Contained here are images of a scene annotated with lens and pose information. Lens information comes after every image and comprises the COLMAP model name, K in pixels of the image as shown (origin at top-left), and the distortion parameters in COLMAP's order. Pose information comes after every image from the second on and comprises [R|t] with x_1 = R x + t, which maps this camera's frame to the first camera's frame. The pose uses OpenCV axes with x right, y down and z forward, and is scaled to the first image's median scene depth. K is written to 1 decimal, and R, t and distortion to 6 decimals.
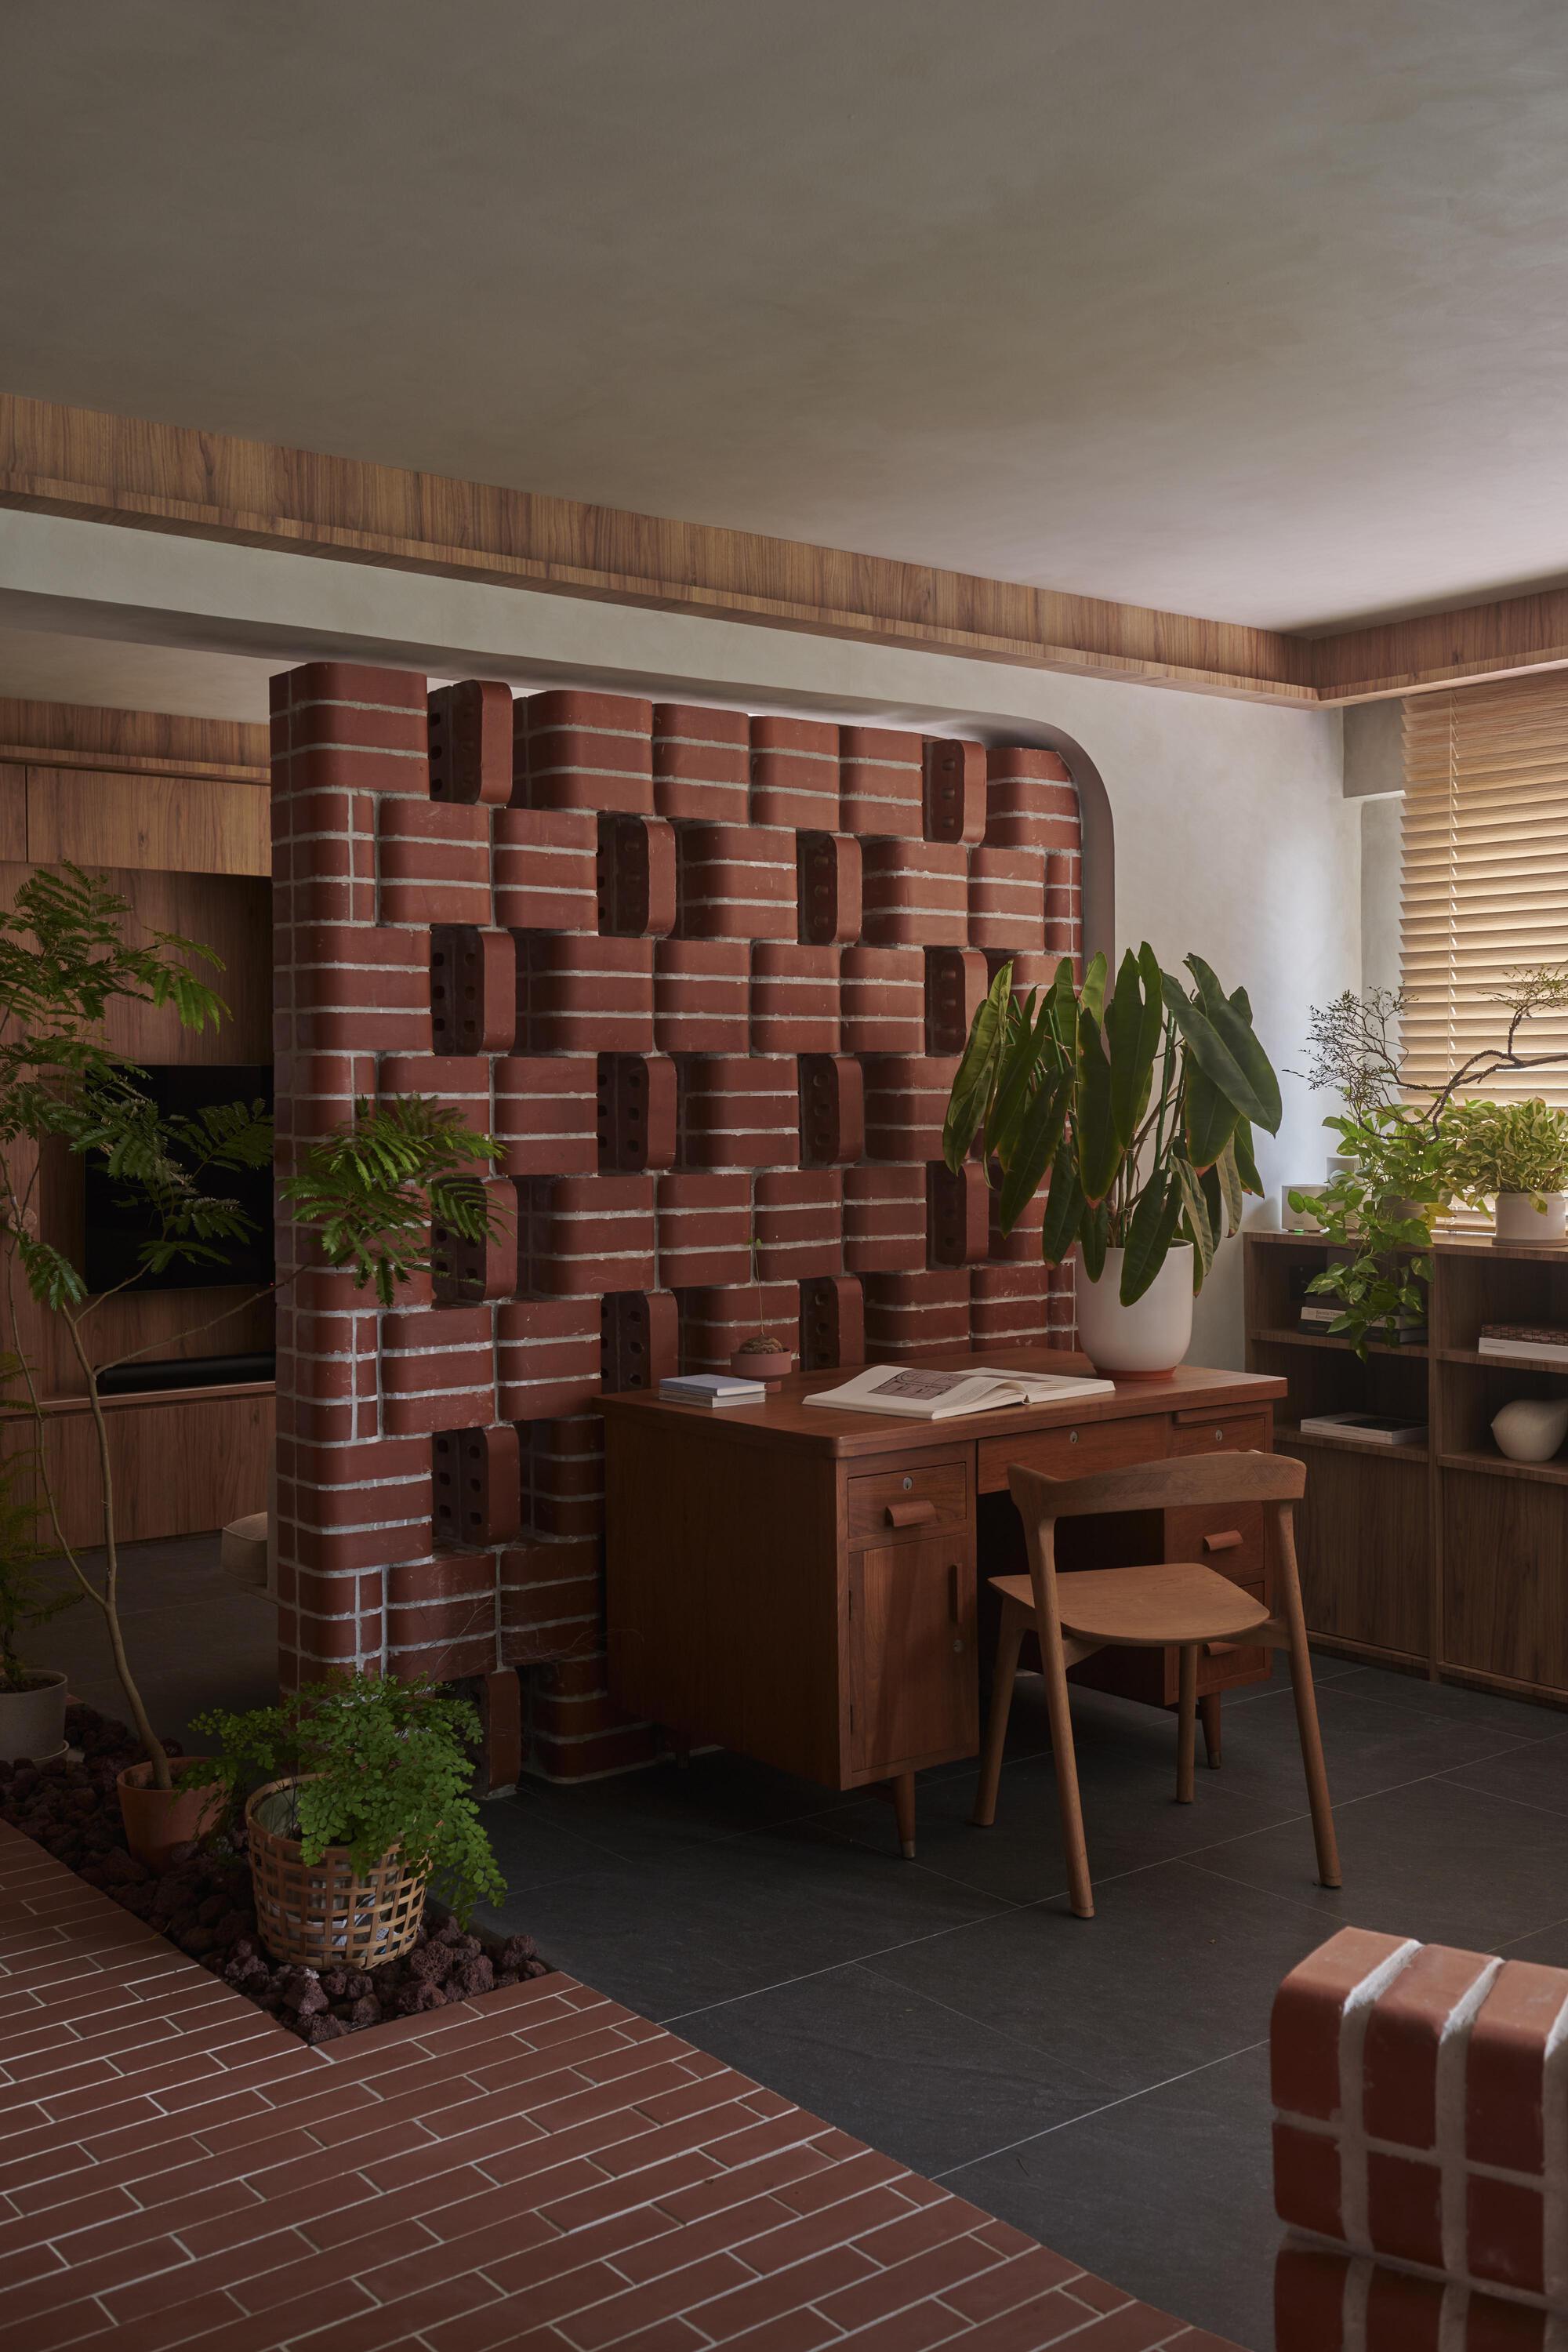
lens RADIAL K [[2240.4, 0, 785.7], [0, 2240.4, 1122.5], [0, 0, 1]] dist [0.015364, 0.009245]
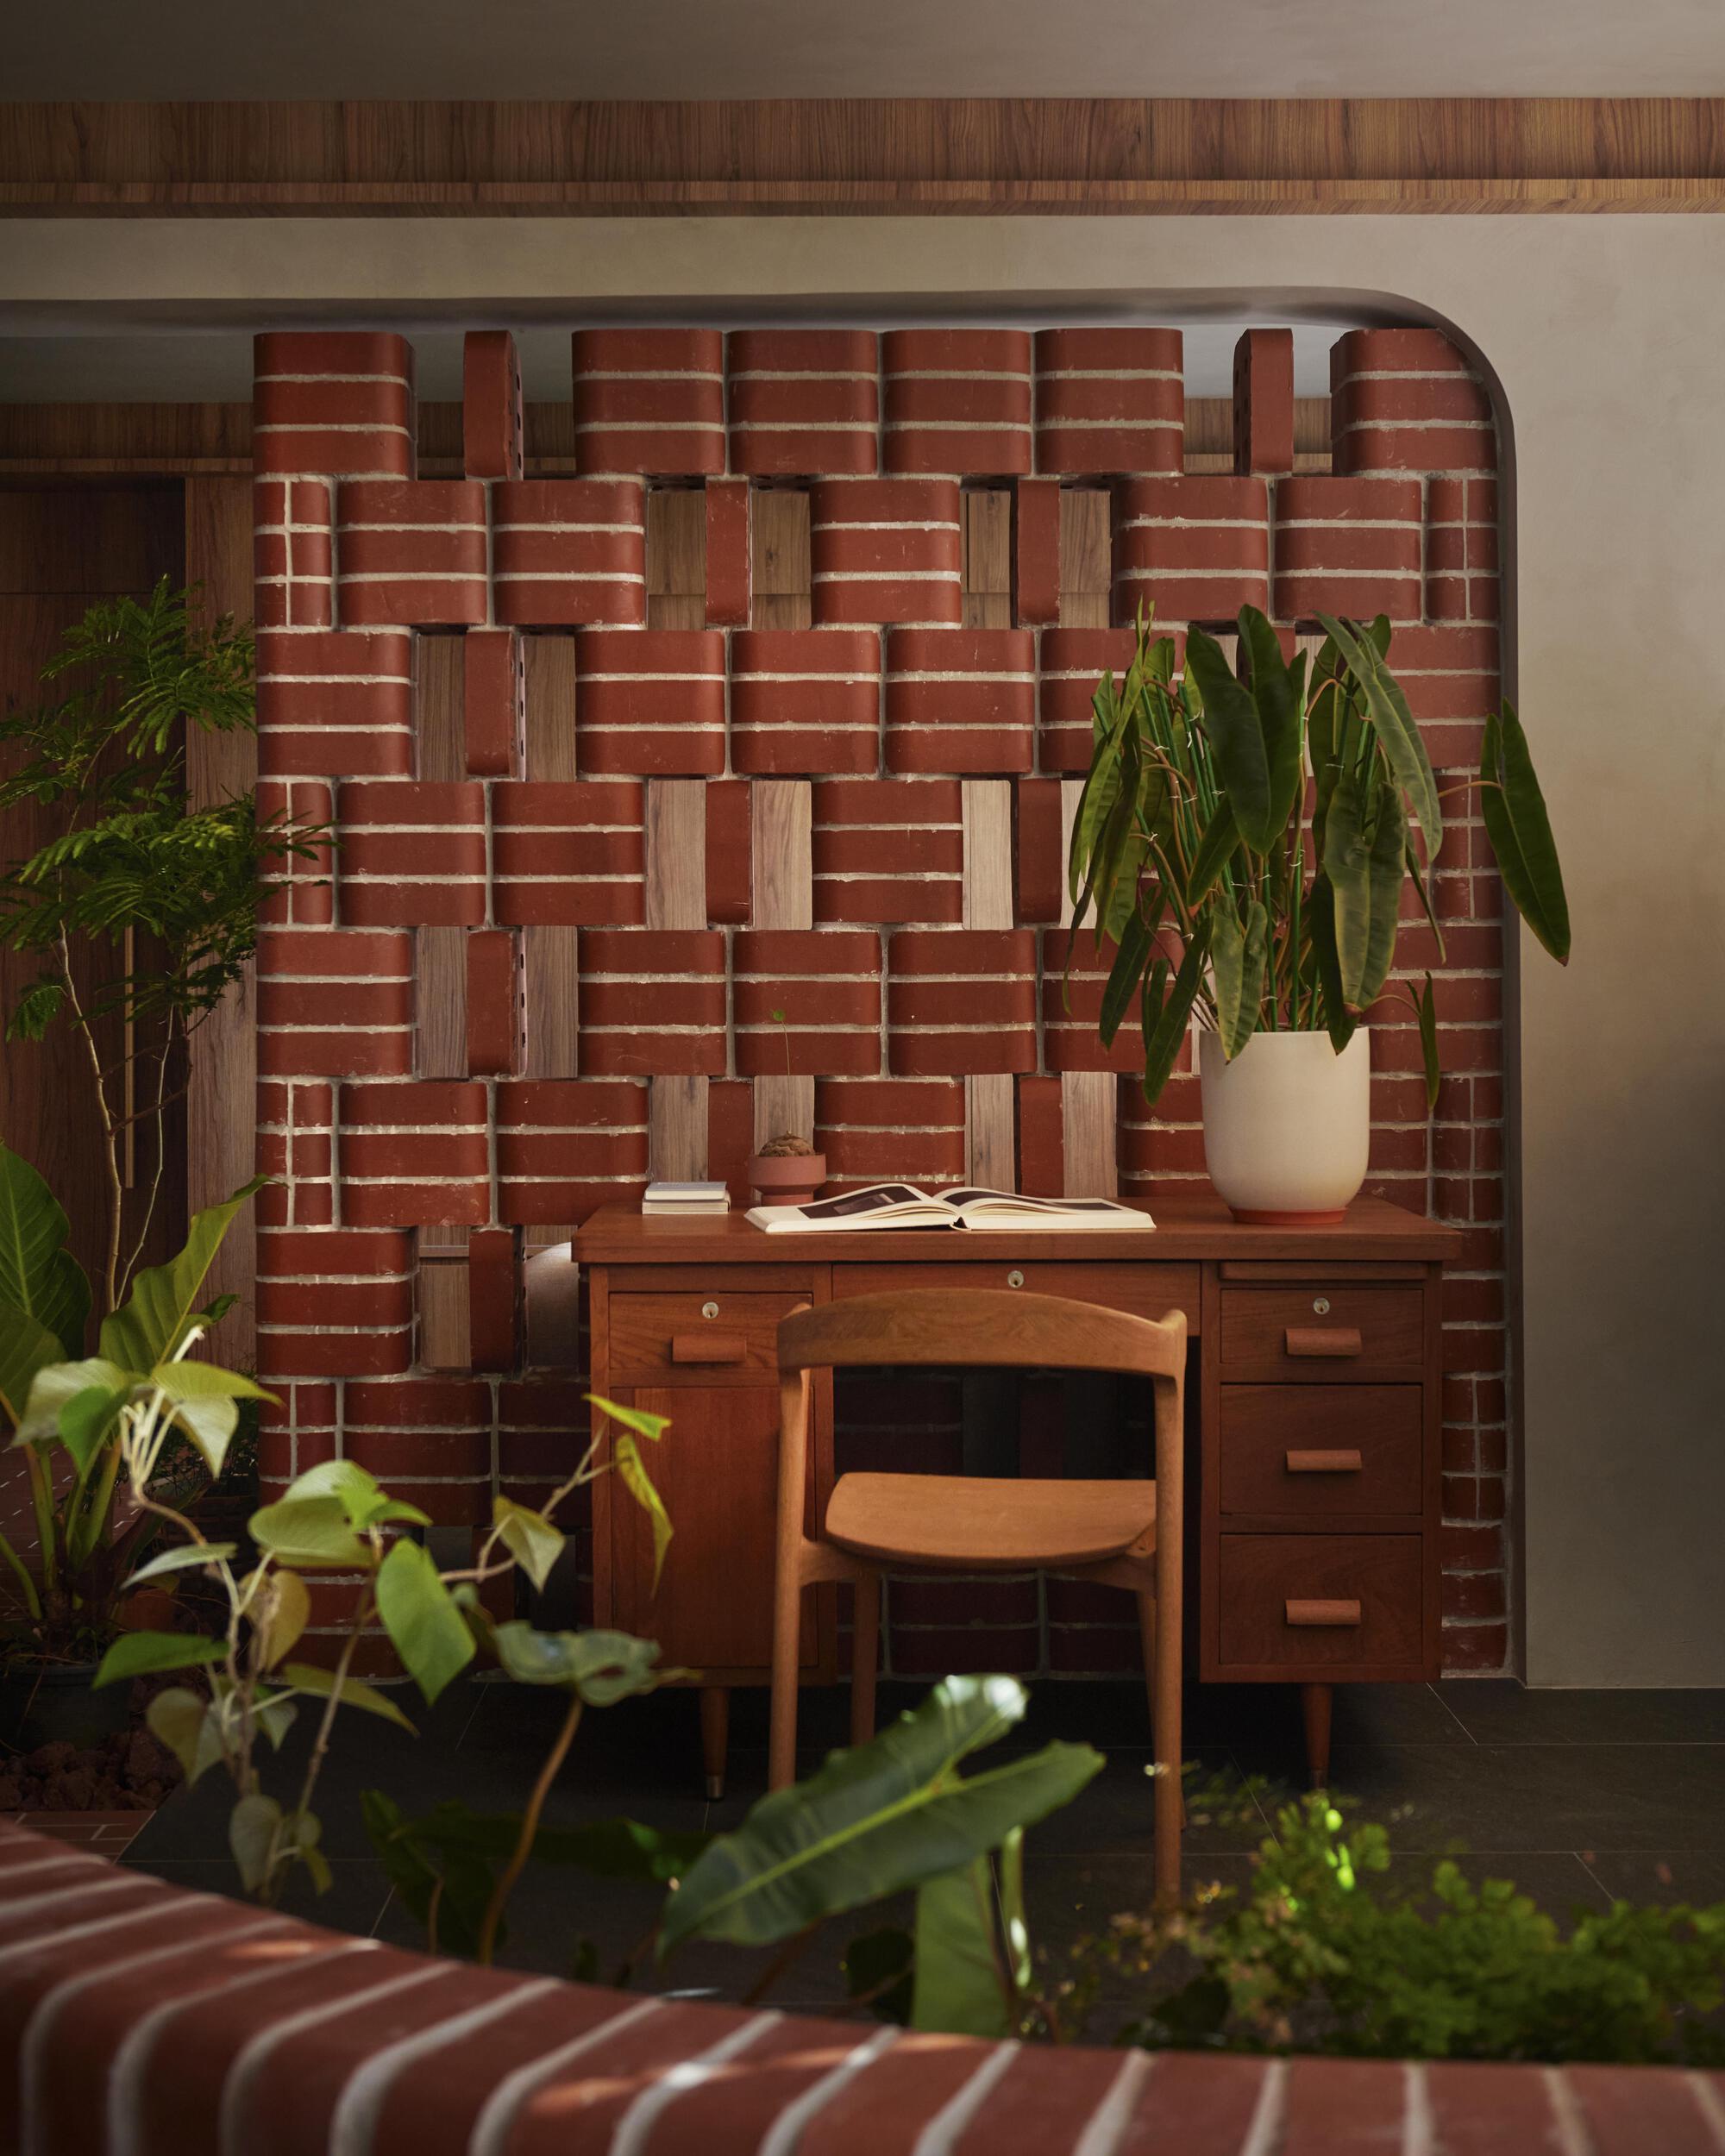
lens RADIAL K [[3332.1, 0, 860.0], [0, 3332.1, 926.0], [0, 0, 1]] dist [-0.004106, 0.035891]
pose [[0.790719, -0.003980, -0.612166, 0.707852], [-0.009948, 0.999763, -0.019350, 0.044874], [0.612099, 0.021391, 0.790492, 0.108807]]
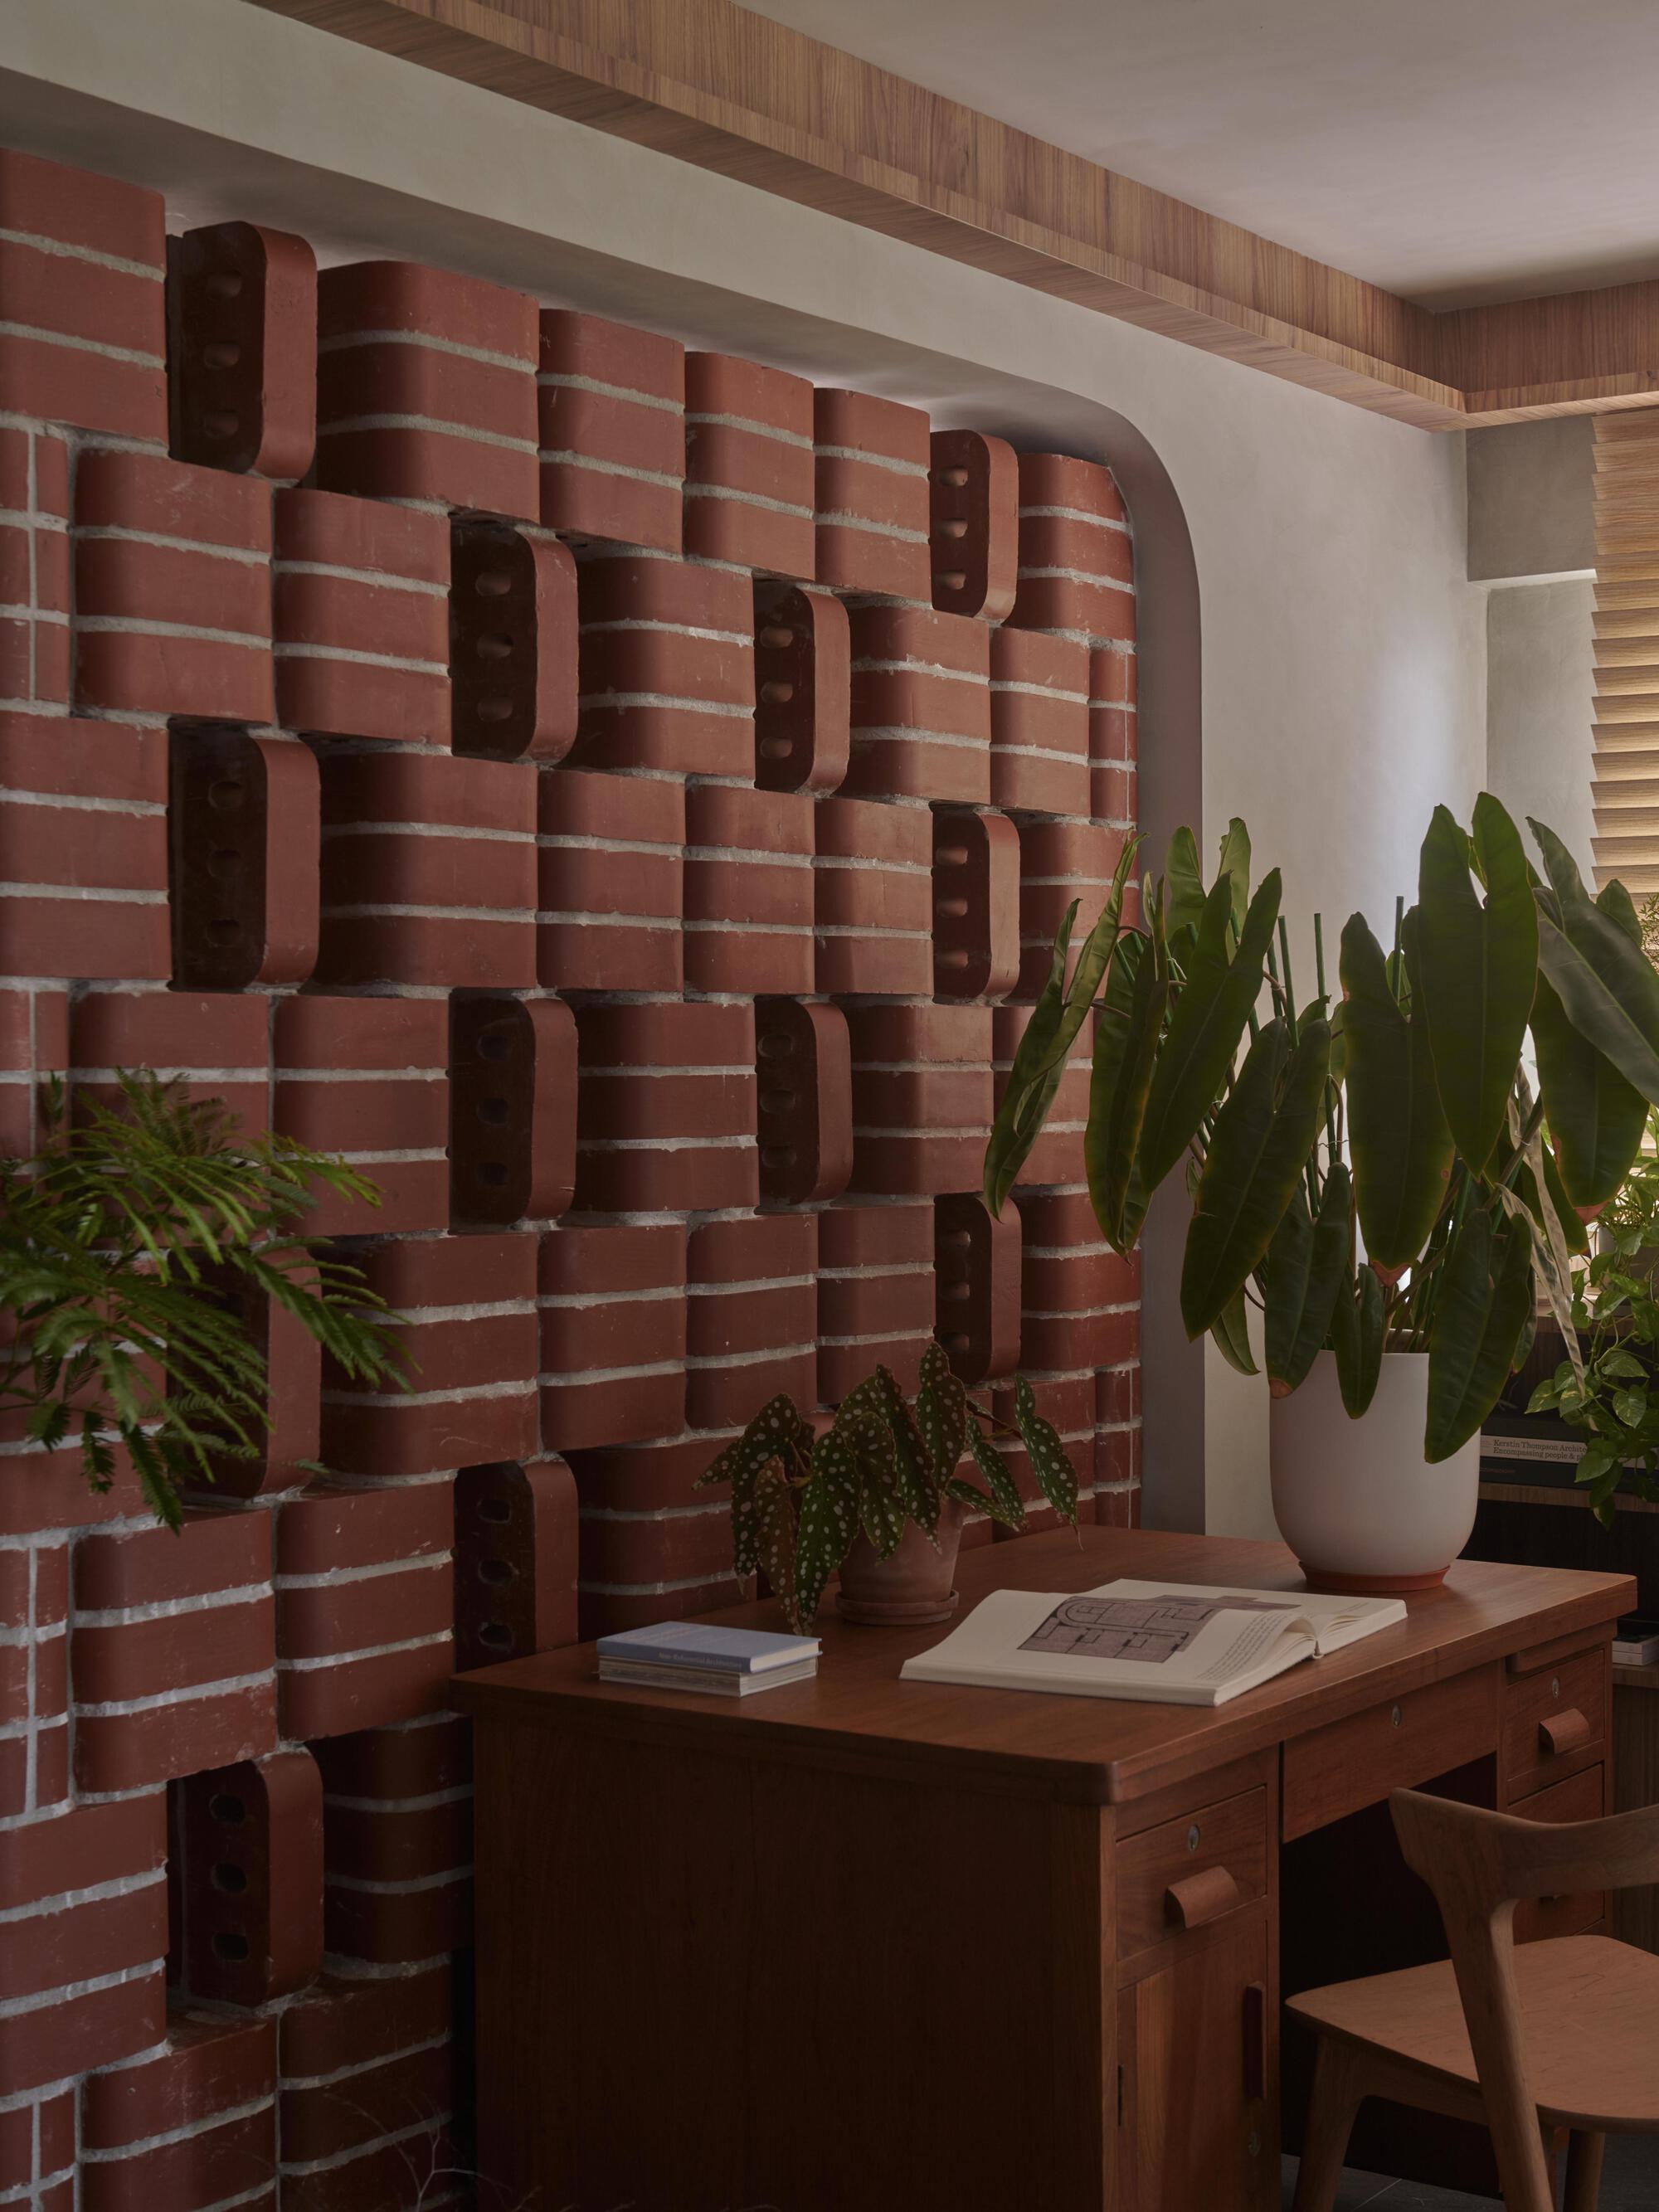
lens RADIAL K [[3233.3, 0, 834.6], [0, 3233.3, 1053.6], [0, 0, 1]] dist [-0.002449, 0.010610]
pose [[0.959447, 0.002614, 0.281877, -0.204973], [0.002515, 0.999838, -0.017834, -0.003522], [-0.281878, 0.017820, 0.959285, 0.281299]]
